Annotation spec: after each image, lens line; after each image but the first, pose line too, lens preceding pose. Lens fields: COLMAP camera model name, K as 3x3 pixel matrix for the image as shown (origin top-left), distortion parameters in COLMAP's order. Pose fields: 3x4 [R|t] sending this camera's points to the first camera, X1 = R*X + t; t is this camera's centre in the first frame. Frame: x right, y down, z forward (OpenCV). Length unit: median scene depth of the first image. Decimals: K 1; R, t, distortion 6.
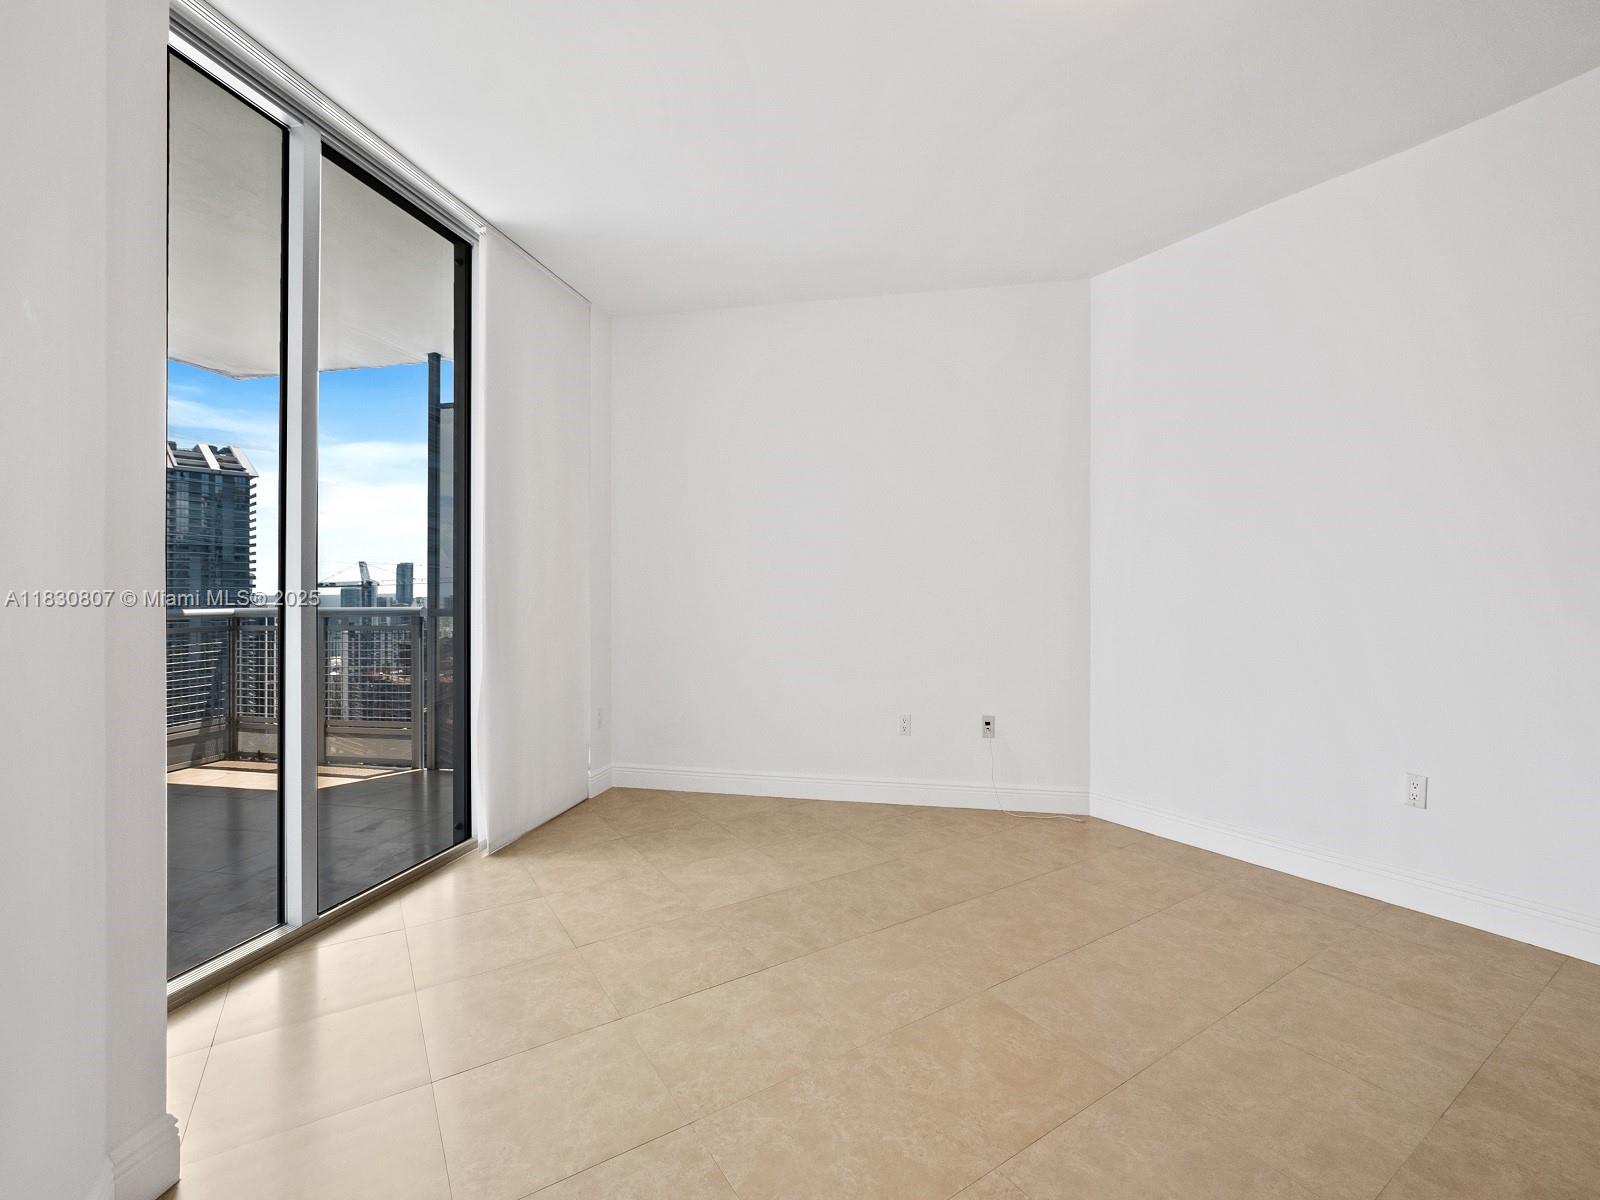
lens RADIAL K [[704.4, 0, 814.4], [0, 704.4, 592.7], [0, 0, 1]] dist [-0.015171, 0.002626]
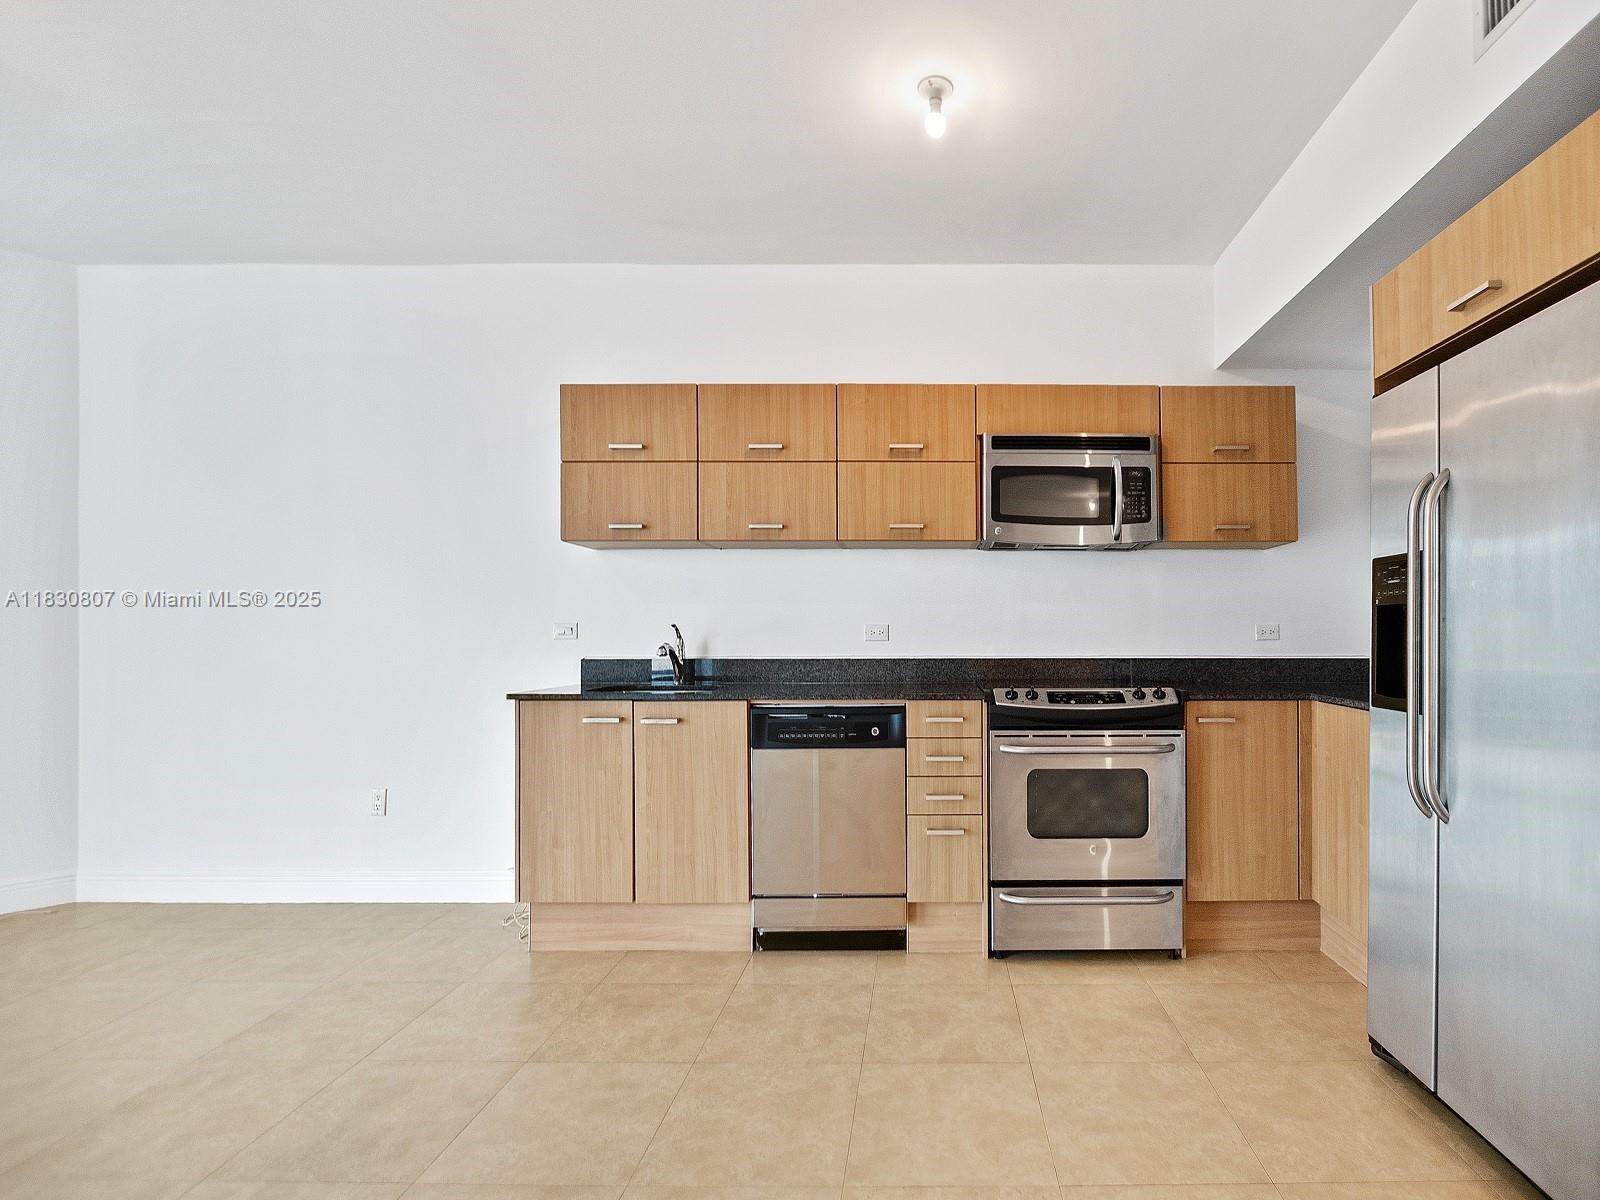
lens RADIAL K [[751.9, 0, 898.8], [0, 751.9, 623.5], [0, 0, 1]] dist [-0.012553, 0.000529]
pose [[0.552242, 0.011827, 0.833600, 0.232764], [0.002502, 0.999871, -0.015844, 0.000332], [-0.833680, 0.010835, 0.552141, -0.377635]]
